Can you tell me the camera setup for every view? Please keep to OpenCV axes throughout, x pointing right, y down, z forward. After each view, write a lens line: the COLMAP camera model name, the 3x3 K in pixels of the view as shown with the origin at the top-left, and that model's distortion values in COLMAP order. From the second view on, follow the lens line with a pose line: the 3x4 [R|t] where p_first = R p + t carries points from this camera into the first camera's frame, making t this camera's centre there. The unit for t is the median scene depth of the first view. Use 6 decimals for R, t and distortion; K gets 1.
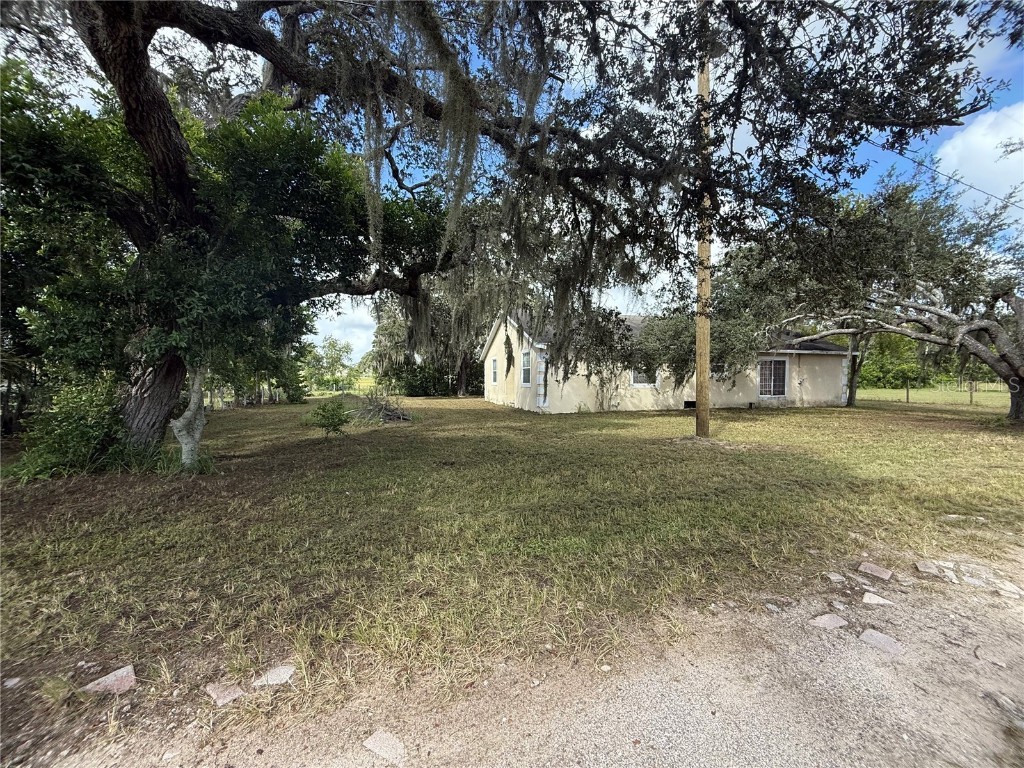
lens RADIAL K [[416.8, 0, 512.0], [0, 416.8, 384.0], [0, 0, 1]] dist [0.009065, -0.000159]
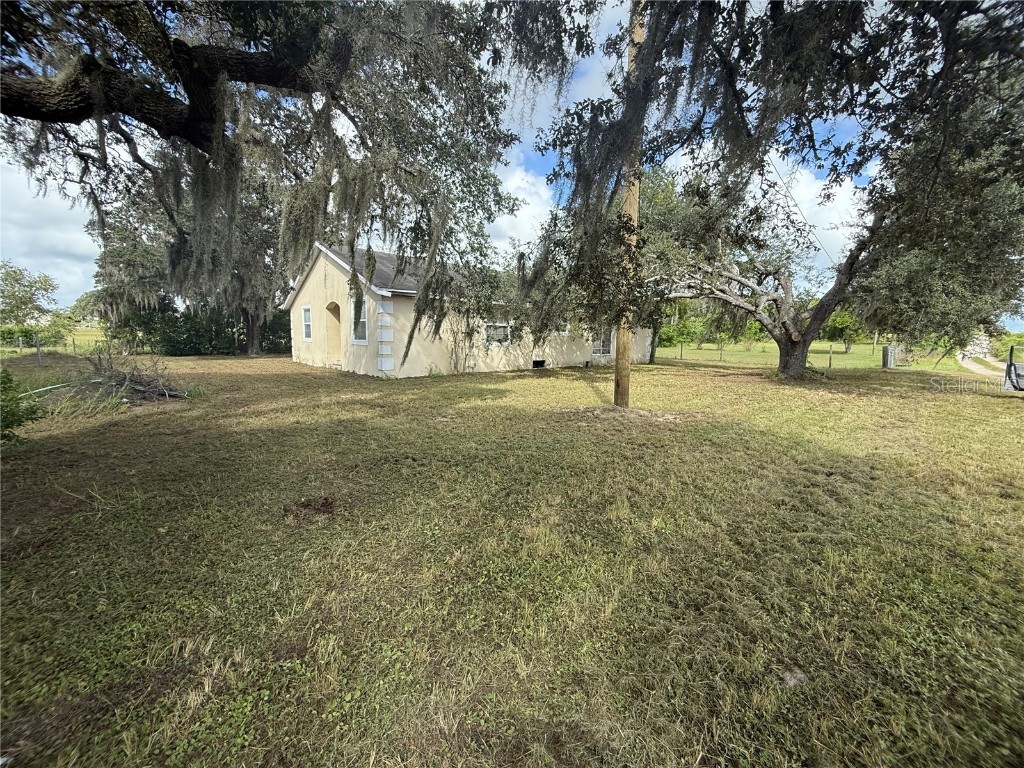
lens RADIAL K [[416.8, 0, 512.0], [0, 416.8, 384.0], [0, 0, 1]] dist [0.009065, -0.000159]
pose [[0.900957, -0.034324, 0.432549, -0.047421], [-0.010261, 0.994902, 0.100320, -0.001183], [-0.433787, -0.094823, 0.896012, 0.145738]]
